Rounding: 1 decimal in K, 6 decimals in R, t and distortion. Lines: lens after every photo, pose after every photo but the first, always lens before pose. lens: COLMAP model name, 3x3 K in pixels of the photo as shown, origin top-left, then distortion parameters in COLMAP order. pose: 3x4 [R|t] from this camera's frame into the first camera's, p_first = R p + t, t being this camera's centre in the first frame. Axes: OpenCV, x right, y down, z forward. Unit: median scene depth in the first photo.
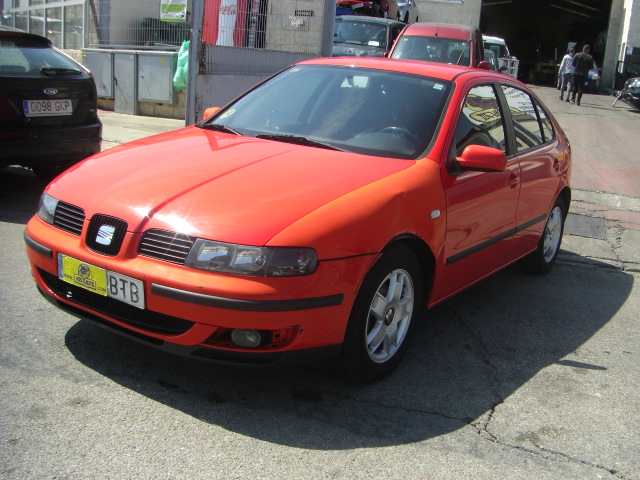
lens RADIAL K [[729.5, 0, 357.2], [0, 729.5, 266.5], [0, 0, 1]] dist [-0.201432, 0.149387]
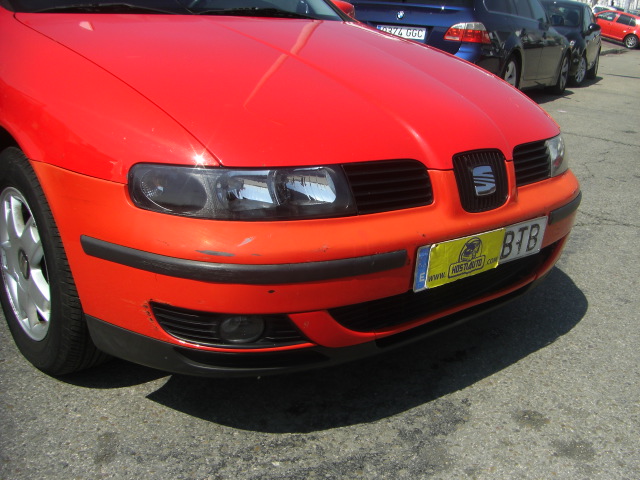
lens RADIAL K [[729.5, 0, 357.2], [0, 729.5, 266.5], [0, 0, 1]] dist [-0.201432, 0.149387]
pose [[0.265088, -0.408074, 0.873615, -0.979653], [0.210307, 0.908685, 0.360641, -0.231034], [-0.941010, 0.088125, 0.326702, 0.900750]]
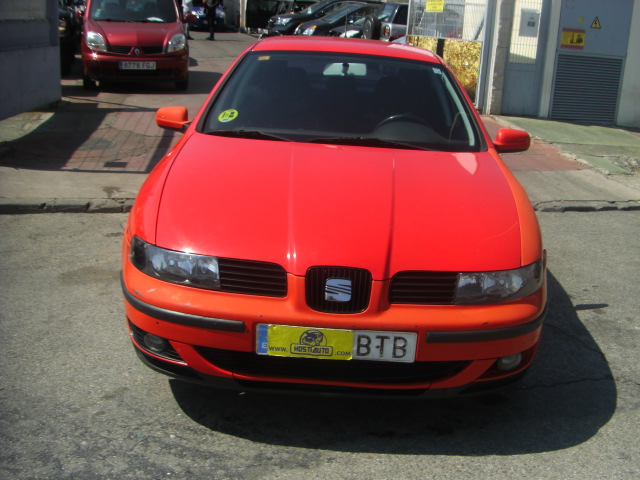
lens RADIAL K [[729.5, 0, 357.2], [0, 729.5, 266.5], [0, 0, 1]] dist [-0.201432, 0.149387]
pose [[0.846751, -0.200701, 0.492678, -0.750503], [0.158079, 0.979198, 0.127208, -0.176631], [-0.507960, -0.029831, 0.860864, 0.251328]]
